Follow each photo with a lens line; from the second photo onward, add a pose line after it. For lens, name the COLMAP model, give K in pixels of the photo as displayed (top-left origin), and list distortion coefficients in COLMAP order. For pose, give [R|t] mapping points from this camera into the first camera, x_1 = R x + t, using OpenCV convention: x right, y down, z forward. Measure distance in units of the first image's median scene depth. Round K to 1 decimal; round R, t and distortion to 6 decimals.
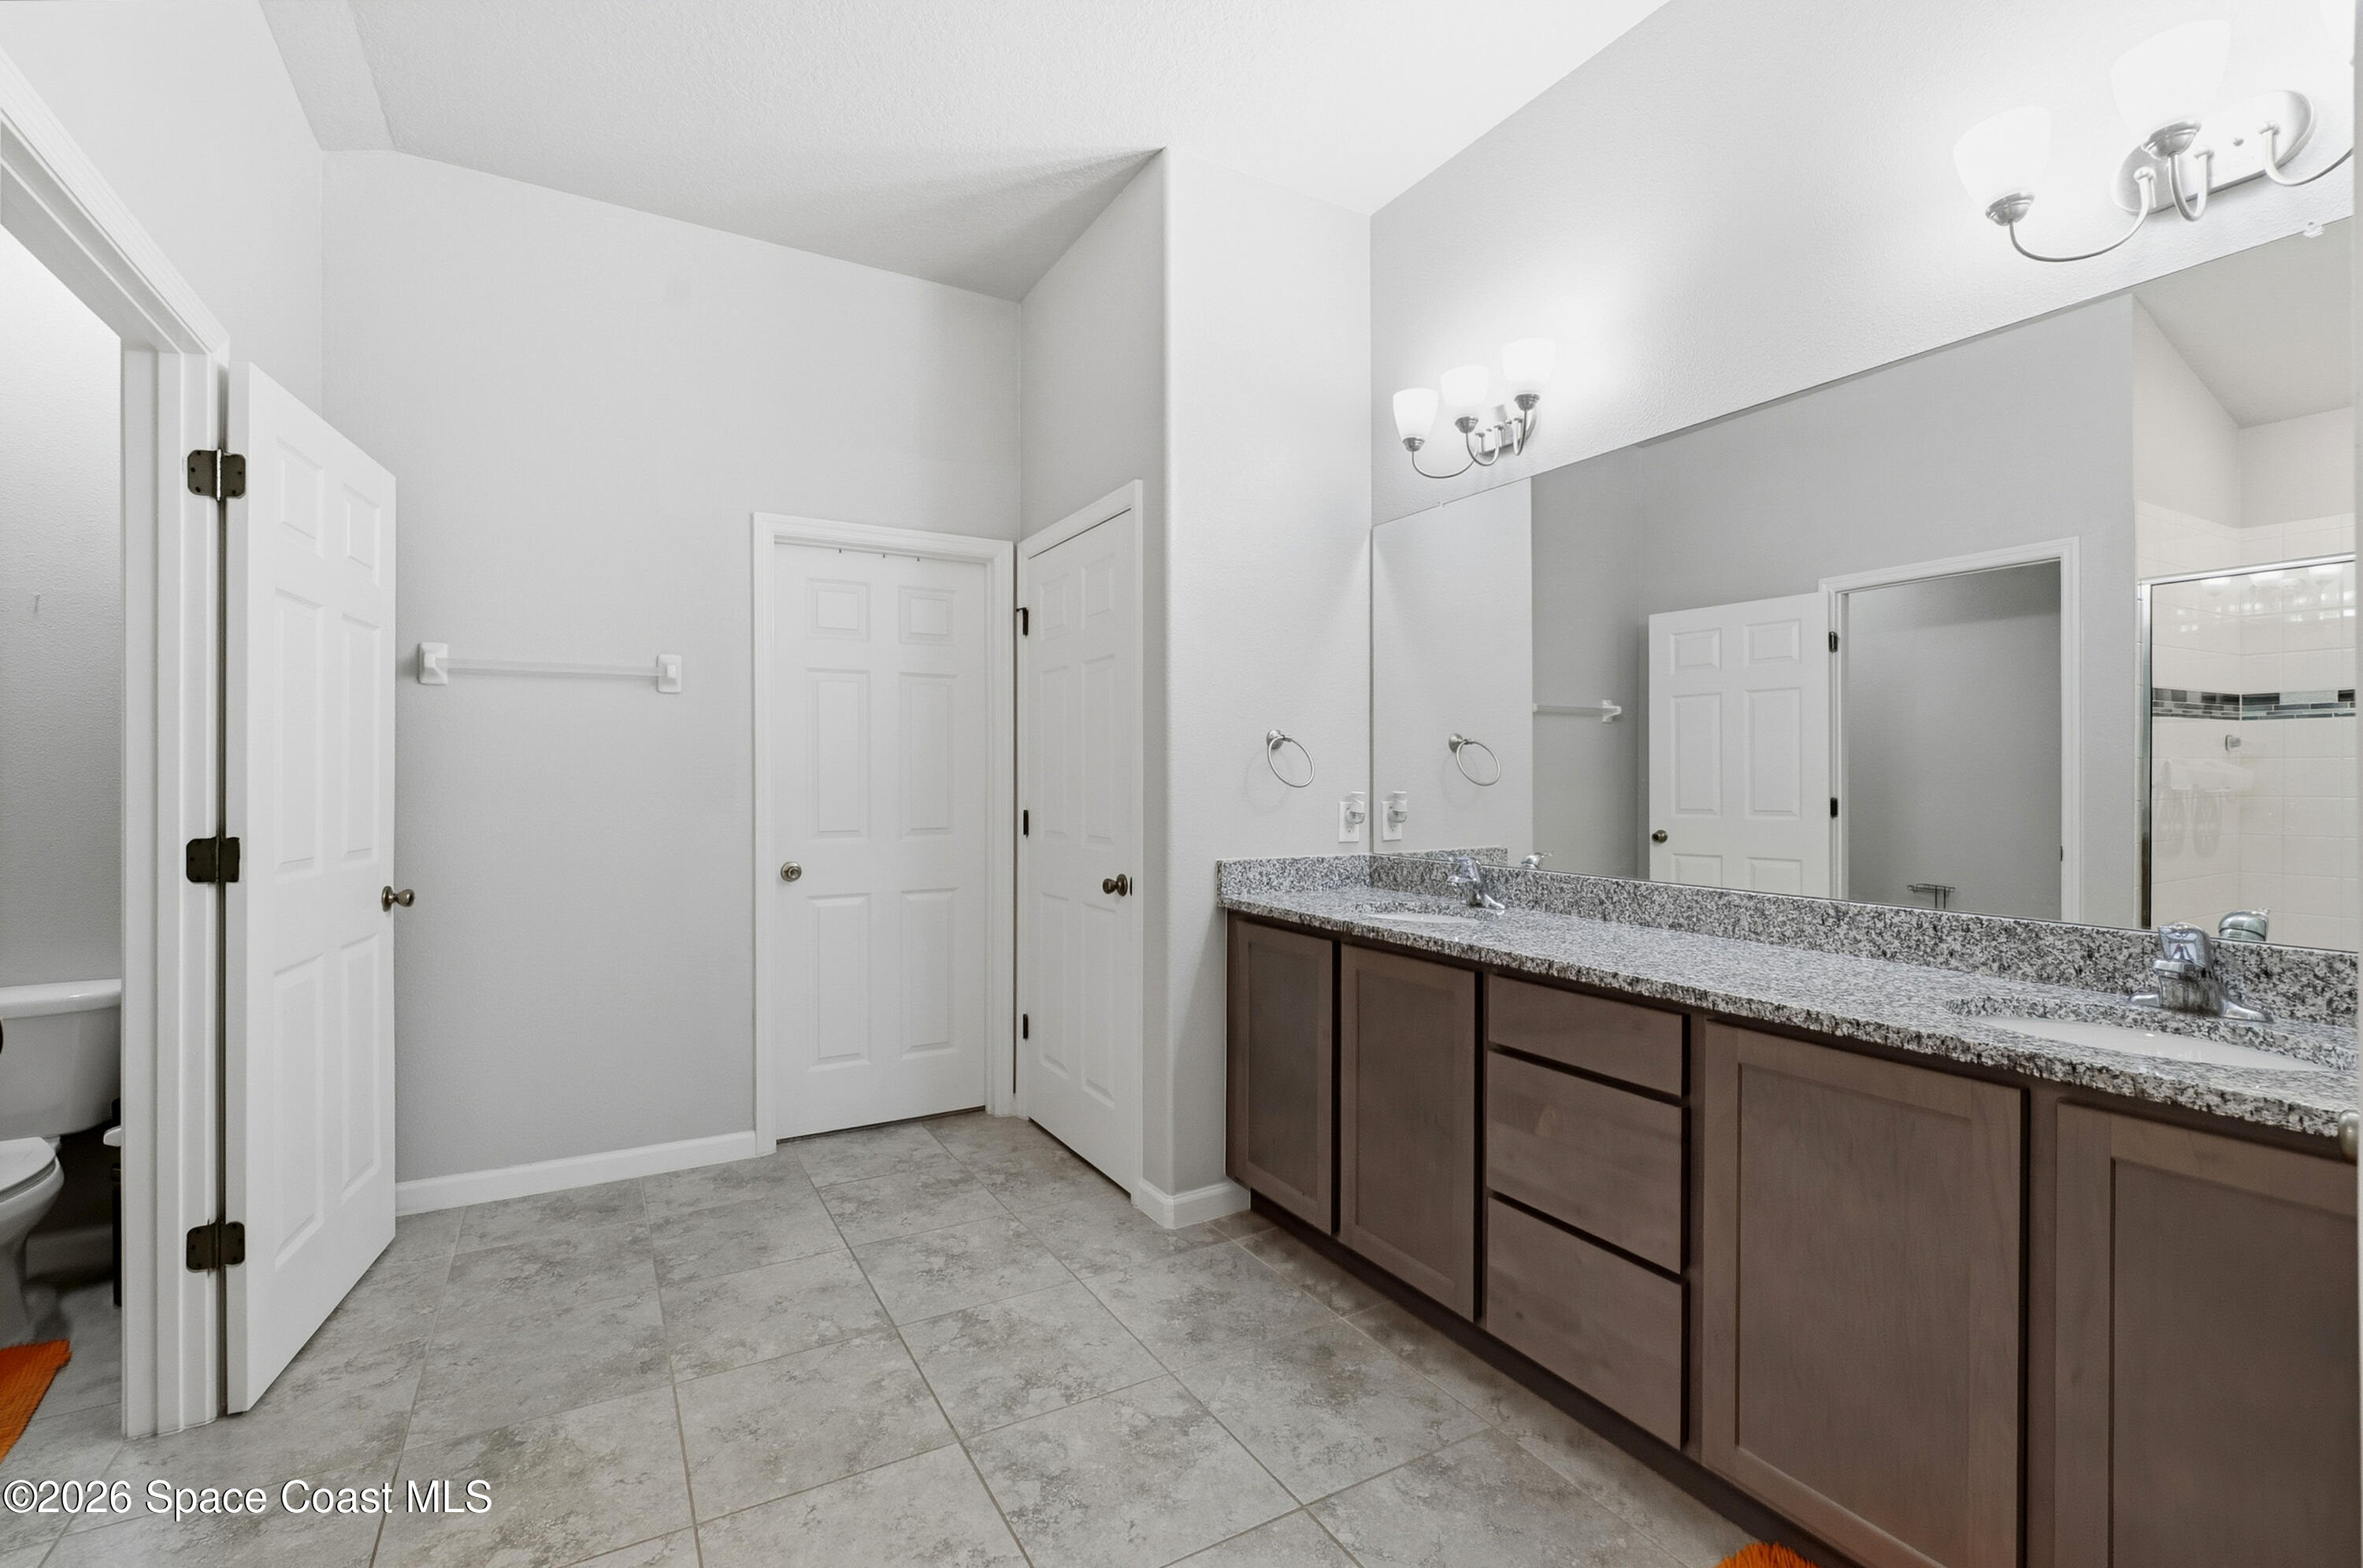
lens RADIAL K [[1033.4, 0, 1159.8], [0, 1033.4, 782.3], [0, 0, 1]] dist [-0.000601, -0.000087]
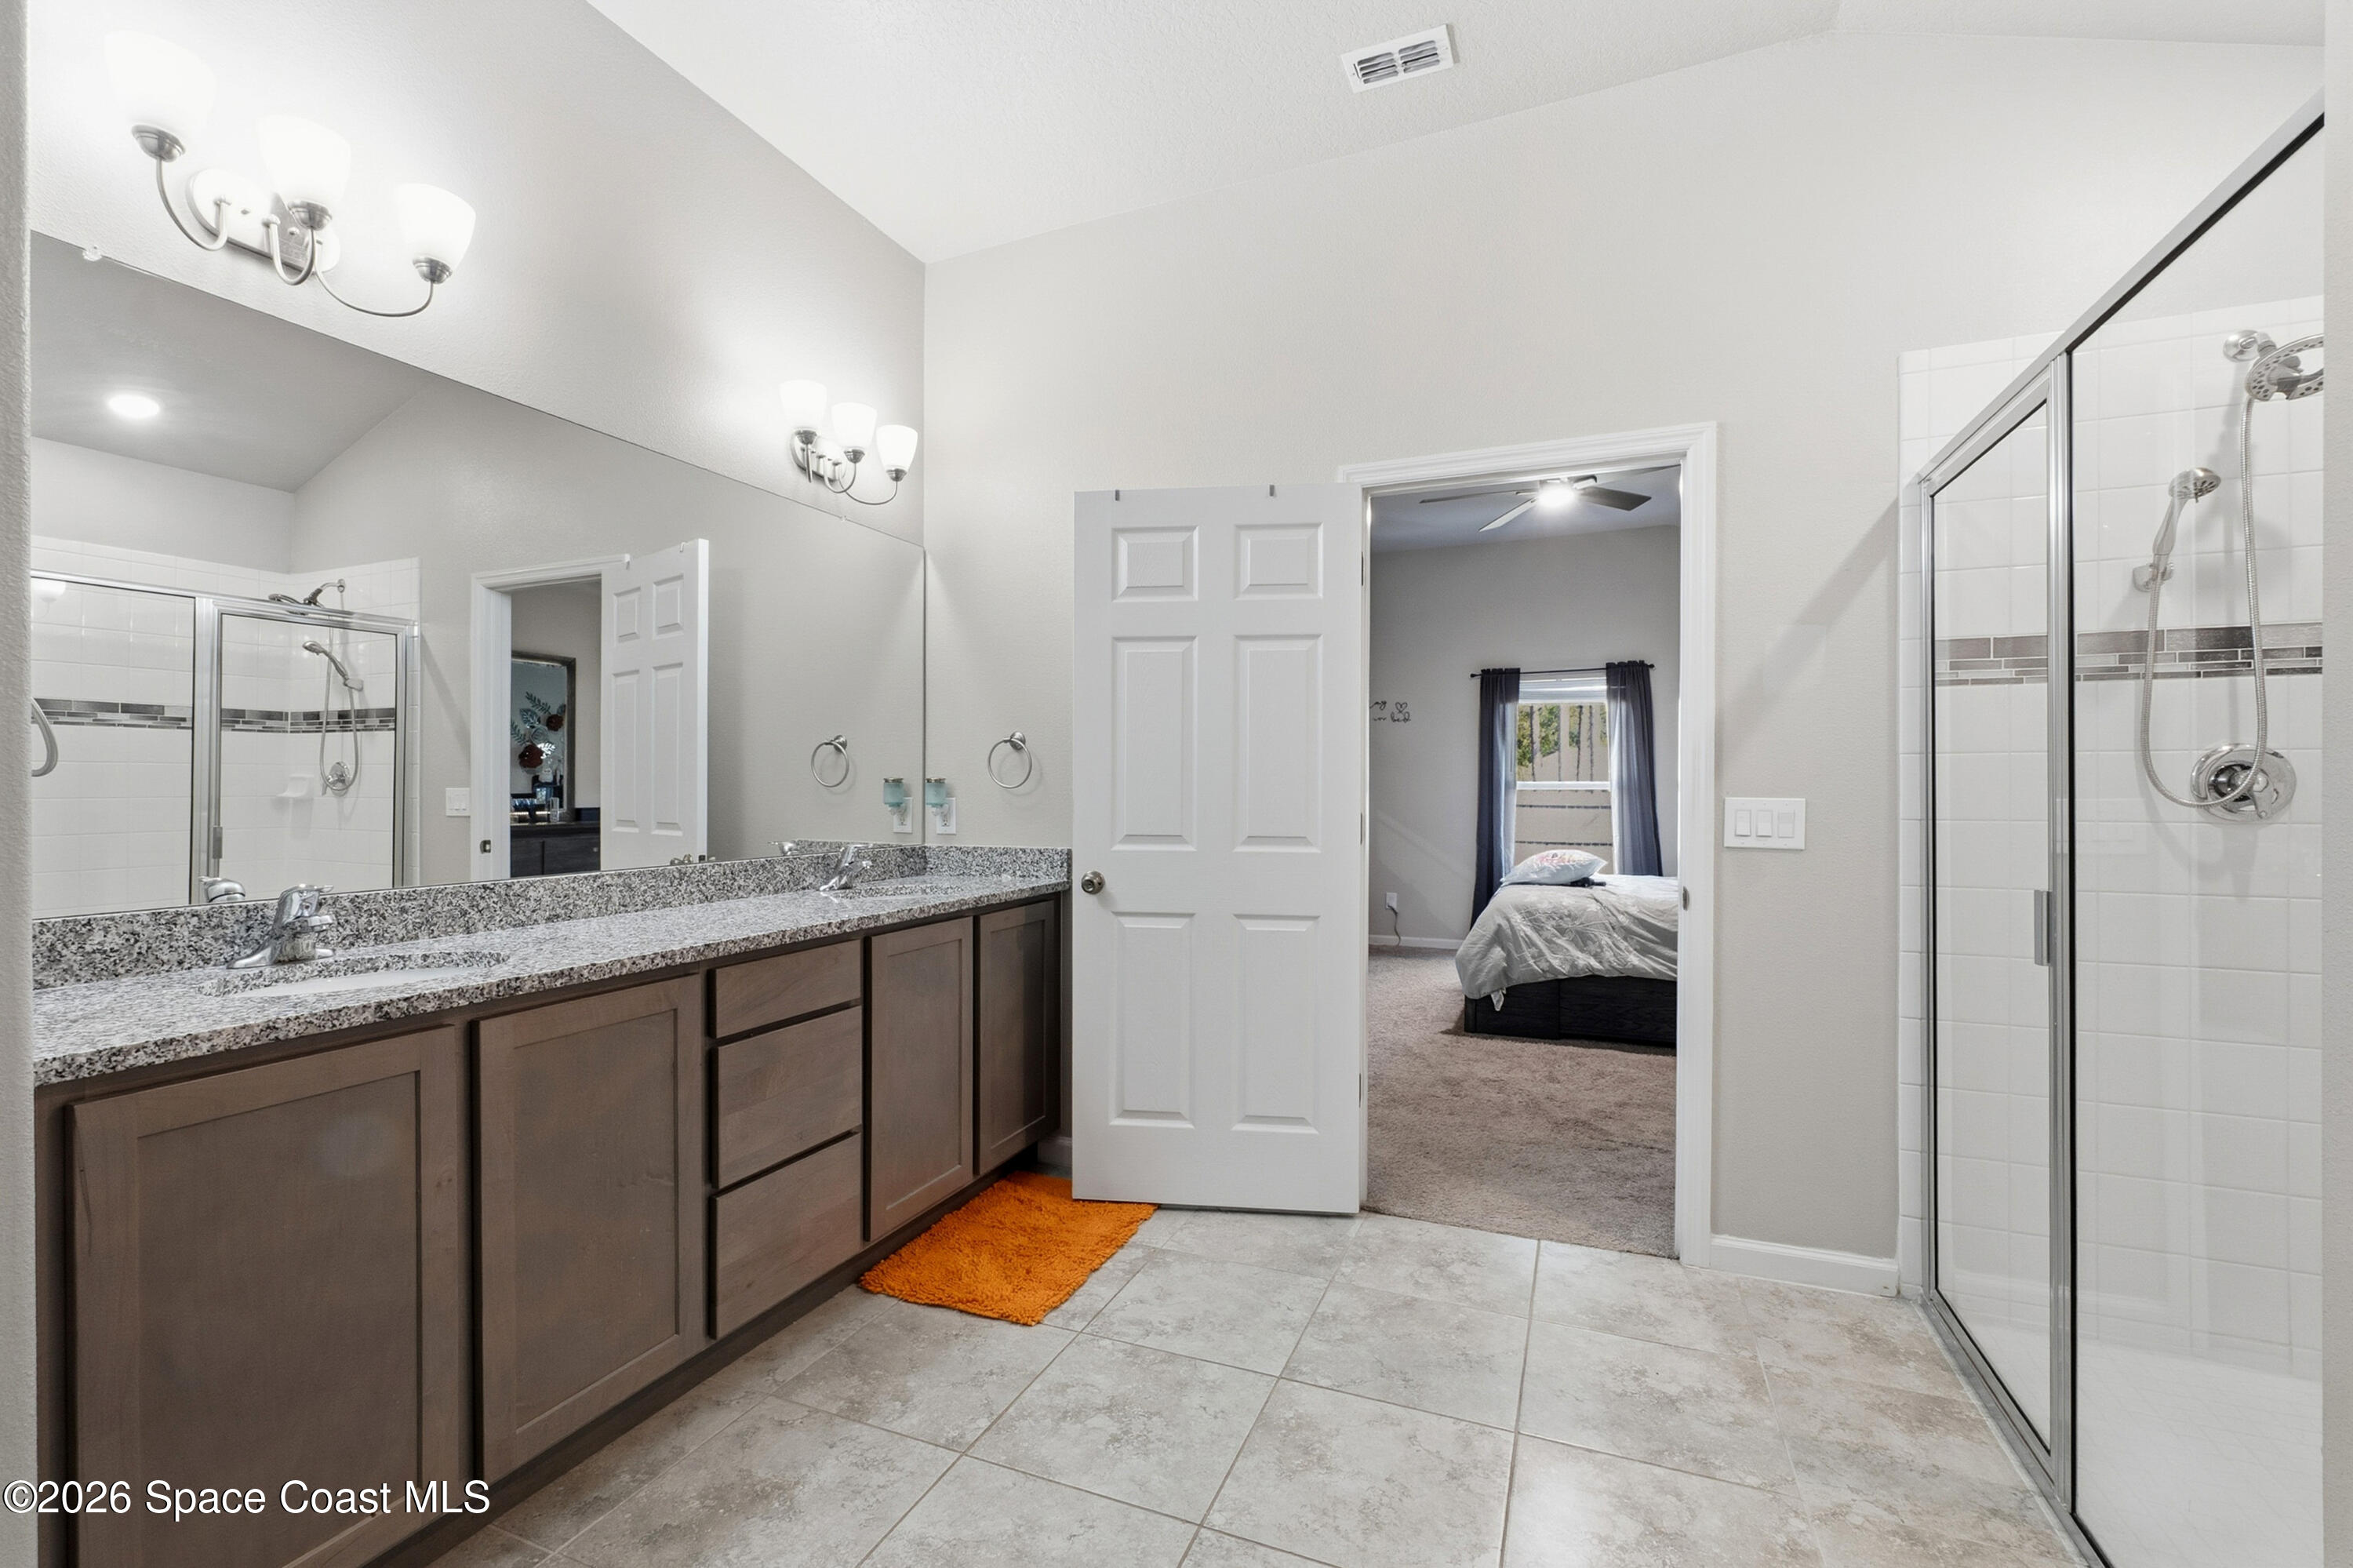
lens RADIAL K [[1029.1, 0, 1154.9], [0, 1029.1, 782.3], [0, 0, 1]] dist [-0.000601, -0.000087]
pose [[-0.607873, 0.000885, 0.794034, -0.696757], [0.002090, 0.999998, 0.000485, 0.011729], [-0.794032, 0.001954, -0.607873, 1.263866]]
